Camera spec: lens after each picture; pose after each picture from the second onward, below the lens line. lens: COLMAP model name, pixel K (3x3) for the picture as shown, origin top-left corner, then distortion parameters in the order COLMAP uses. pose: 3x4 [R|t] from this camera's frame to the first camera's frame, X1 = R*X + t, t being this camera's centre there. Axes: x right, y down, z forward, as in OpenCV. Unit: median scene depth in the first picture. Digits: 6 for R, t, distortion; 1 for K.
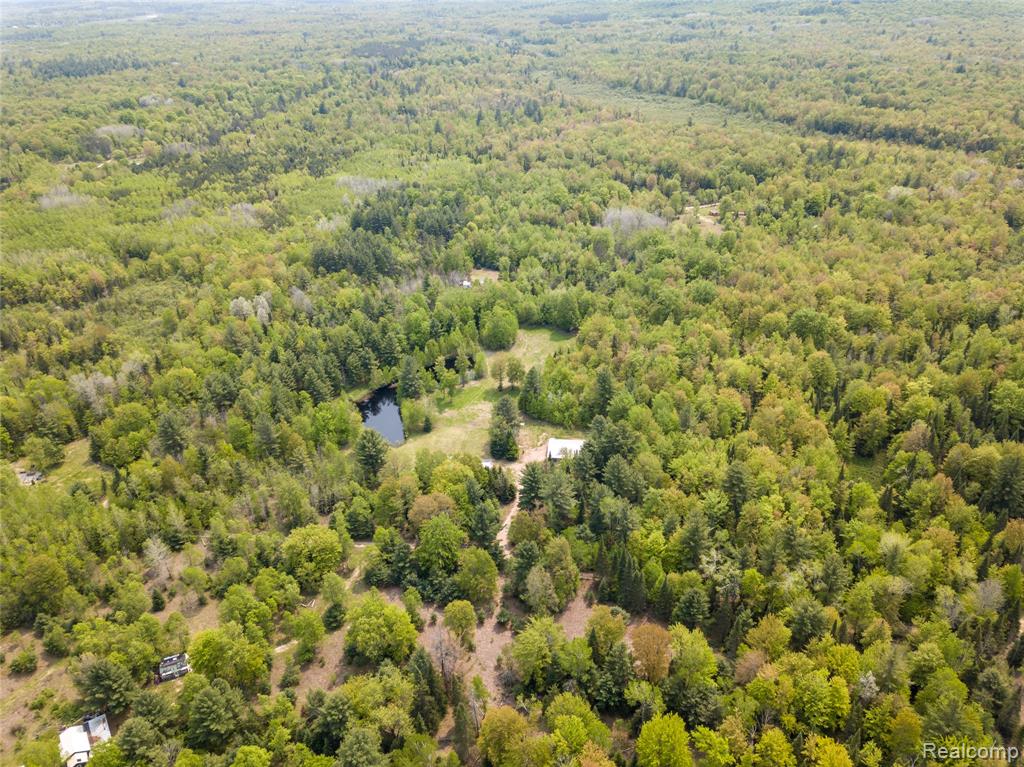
lens RADIAL K [[774.6, 0, 514.3], [0, 774.6, 401.7], [0, 0, 1]] dist [-0.004849, 0.051947]
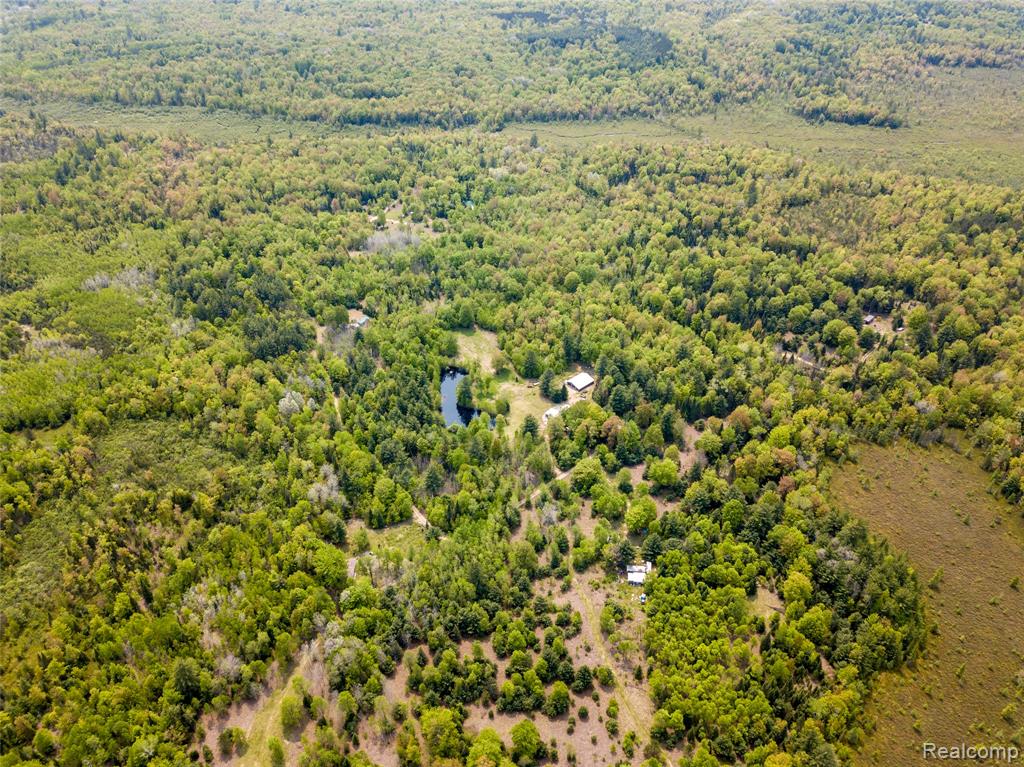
lens RADIAL K [[786.6, 0, 514.6], [0, 786.6, 377.0], [0, 0, 1]] dist [0.029584, -0.000898]
pose [[0.638922, -0.411315, 0.650076, -0.772836], [0.369452, 0.905285, 0.209677, -0.246148], [-0.674747, 0.106205, 0.730367, -0.153631]]
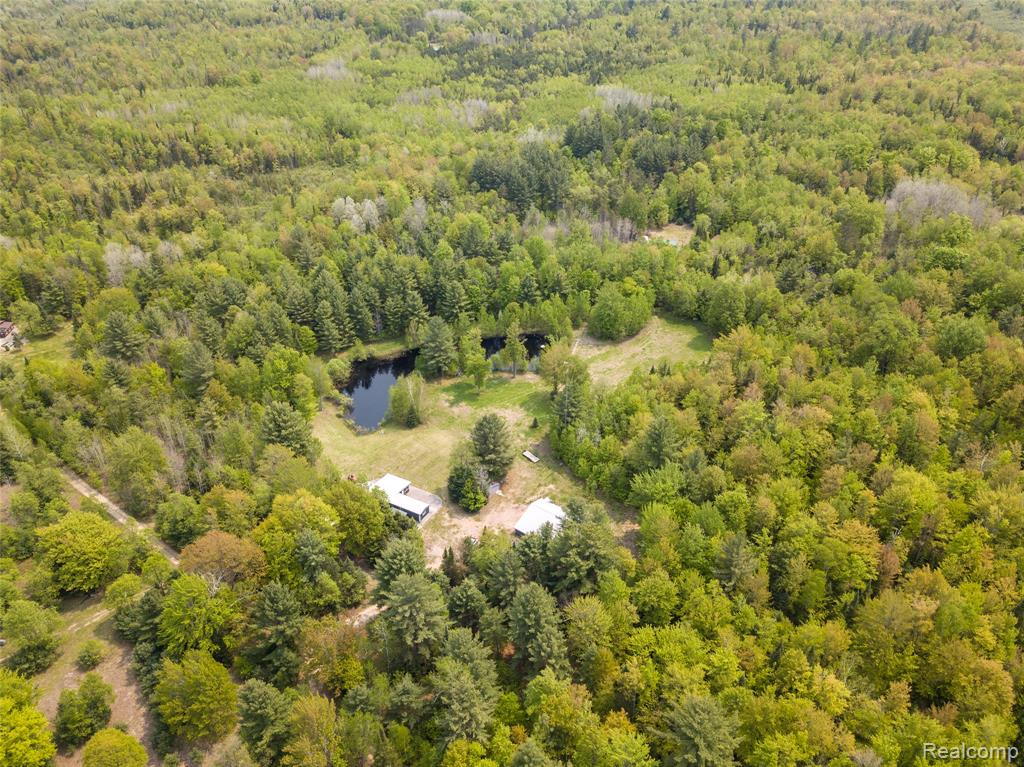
lens RADIAL K [[782.8, 0, 512.0], [0, 782.8, 383.5], [0, 0, 1]] dist [0.013203, 0.002275]
pose [[0.866751, 0.287432, -0.407586, 0.168164], [-0.263887, 0.957763, 0.114253, -0.071132], [0.423210, 0.008528, 0.905991, 0.258398]]
